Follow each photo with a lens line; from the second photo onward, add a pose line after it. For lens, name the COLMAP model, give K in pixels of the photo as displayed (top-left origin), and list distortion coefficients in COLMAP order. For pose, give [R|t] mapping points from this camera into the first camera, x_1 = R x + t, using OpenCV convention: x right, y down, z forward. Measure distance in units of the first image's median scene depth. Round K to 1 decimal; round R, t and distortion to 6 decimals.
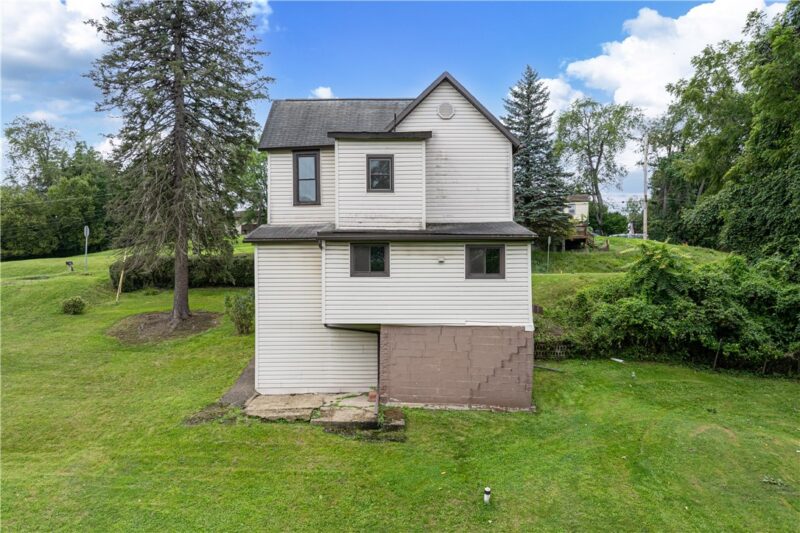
lens RADIAL K [[570.7, 0, 397.6], [0, 570.7, 289.3], [0, 0, 1]] dist [-0.034167, -0.003684]
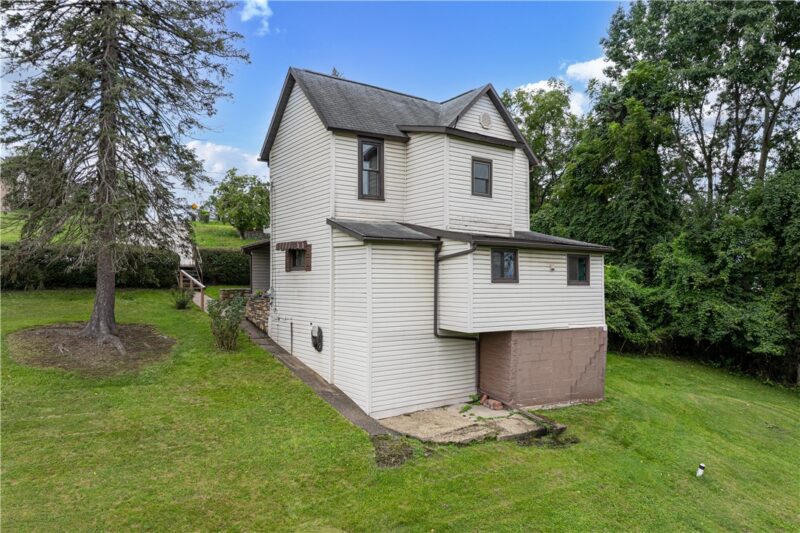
lens RADIAL K [[570.7, 0, 402.3], [0, 570.7, 273.3], [0, 0, 1]] dist [-0.034167, -0.003684]
pose [[0.805236, 0.015952, 0.592739, -0.775190], [-0.005347, 0.999793, -0.019643, -0.018534], [-0.592930, 0.012648, 0.805155, 0.310242]]
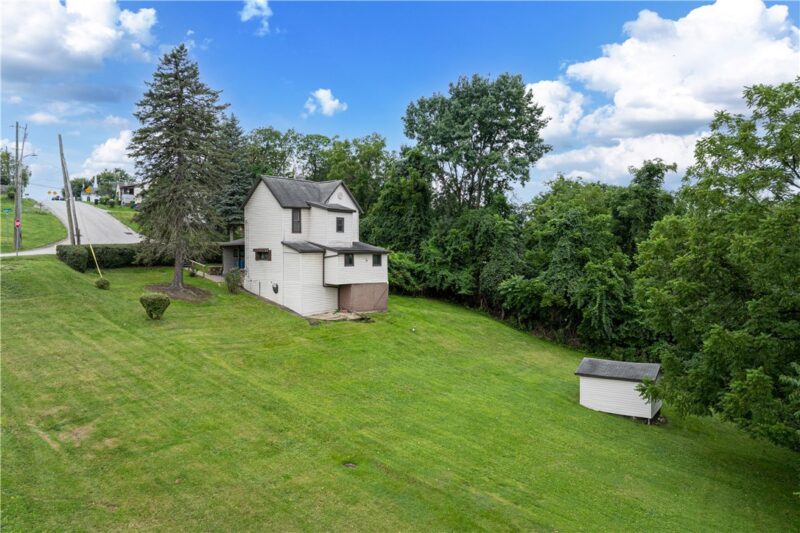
lens RADIAL K [[570.7, 0, 400.3], [0, 570.7, 266.6], [0, 0, 1]] dist [-0.034167, -0.003684]
pose [[0.606707, -0.020578, 0.794659, -2.023226], [-0.007508, 0.999472, 0.031614, -0.106620], [-0.794890, -0.025146, 0.606232, -0.810282]]
